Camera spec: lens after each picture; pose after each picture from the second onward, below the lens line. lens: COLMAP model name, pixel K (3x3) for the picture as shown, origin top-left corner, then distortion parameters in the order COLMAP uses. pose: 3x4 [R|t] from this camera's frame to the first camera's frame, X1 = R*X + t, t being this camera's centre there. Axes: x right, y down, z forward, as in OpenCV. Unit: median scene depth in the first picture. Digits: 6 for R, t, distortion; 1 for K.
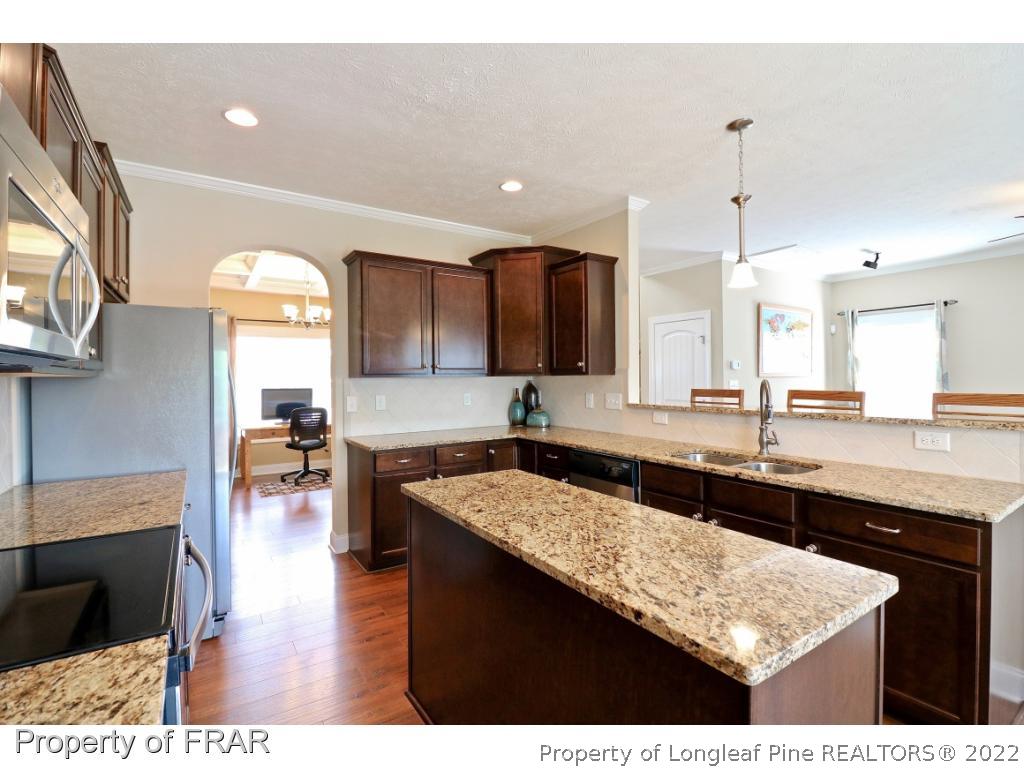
lens RADIAL K [[479.5, 0, 501.9], [0, 479.5, 377.5], [0, 0, 1]] dist [-0.012603, -0.001076]
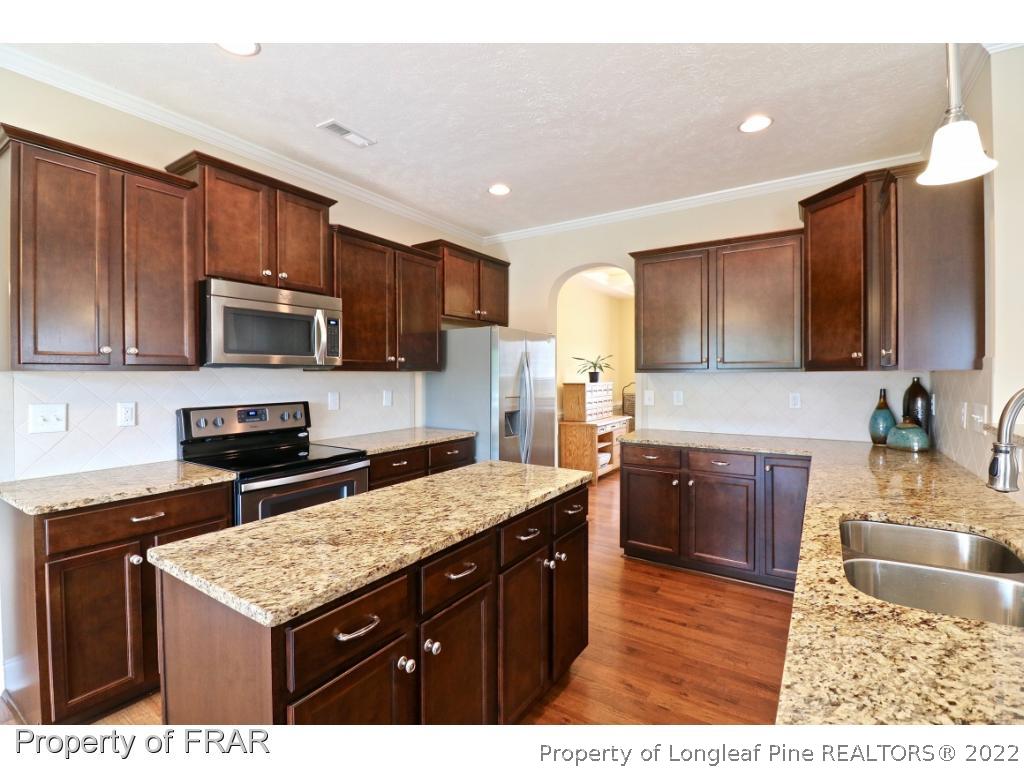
lens RADIAL K [[481.0, 0, 512.0], [0, 481.0, 384.0], [0, 0, 1]] dist [-0.036975, -0.000334]
pose [[0.401478, 0.022316, -0.915597, 1.283971], [-0.000968, 0.999713, 0.023941, -0.000768], [0.915868, -0.008726, 0.401384, 0.773179]]
